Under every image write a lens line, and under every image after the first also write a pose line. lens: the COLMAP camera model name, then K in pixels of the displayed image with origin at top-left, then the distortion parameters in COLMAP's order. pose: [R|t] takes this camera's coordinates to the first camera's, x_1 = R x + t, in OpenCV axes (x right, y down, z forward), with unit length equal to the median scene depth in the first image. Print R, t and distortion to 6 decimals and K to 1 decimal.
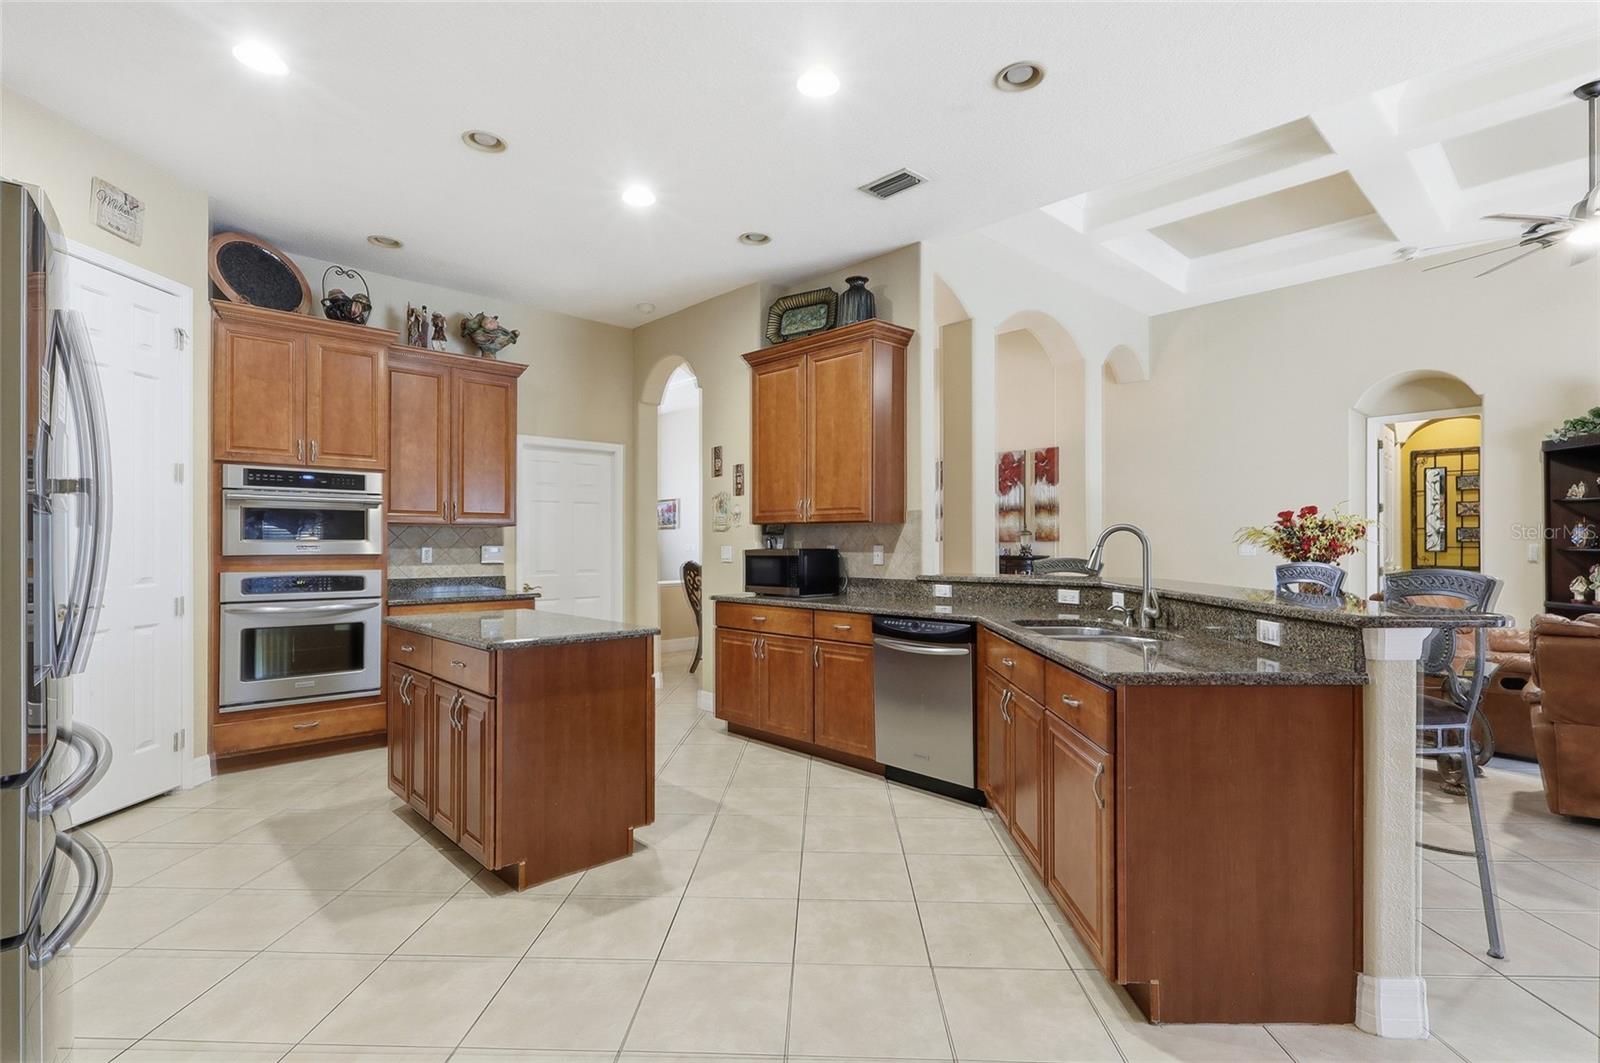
lens RADIAL K [[761.4, 0, 807.6], [0, 761.4, 545.3], [0, 0, 1]] dist [0.002219, 0.000939]
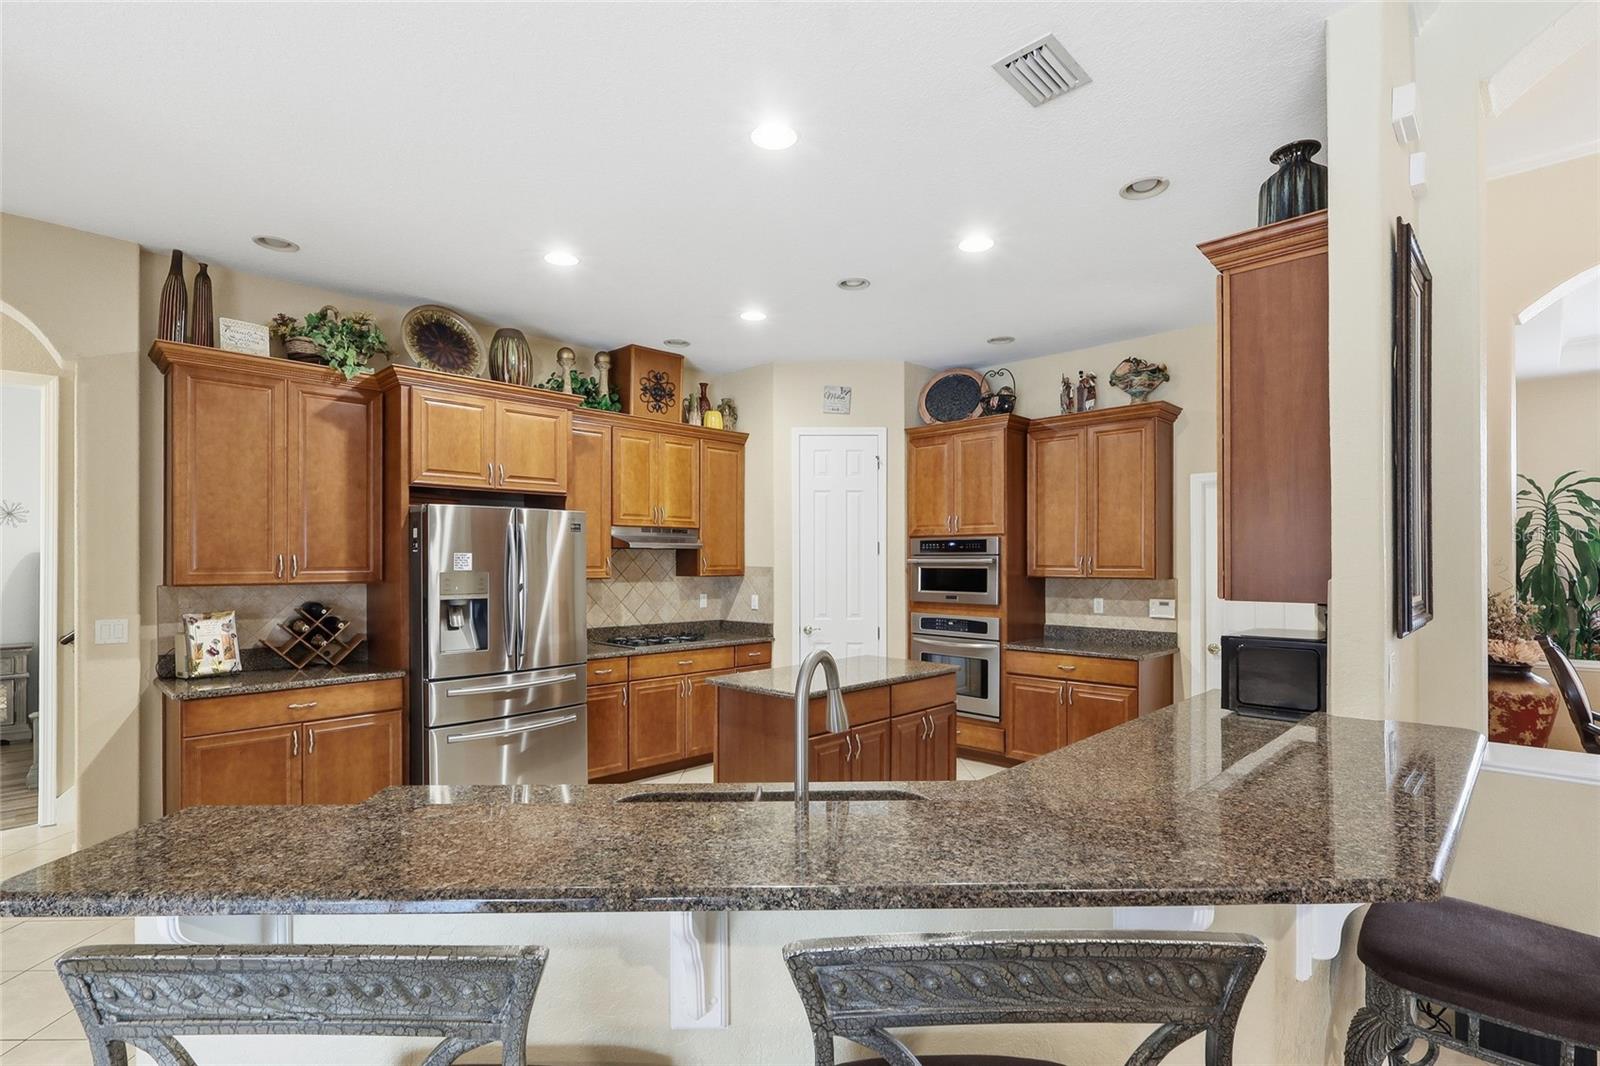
lens RADIAL K [[763.8, 0, 800.6], [0, 763.8, 561.1], [0, 0, 1]] dist [-0.001237, -0.000118]
pose [[0.034765, 0.001955, -0.999394, 0.622541], [0.000354, 0.999998, 0.001969, -0.059469], [0.999395, -0.000422, 0.034764, 0.656126]]
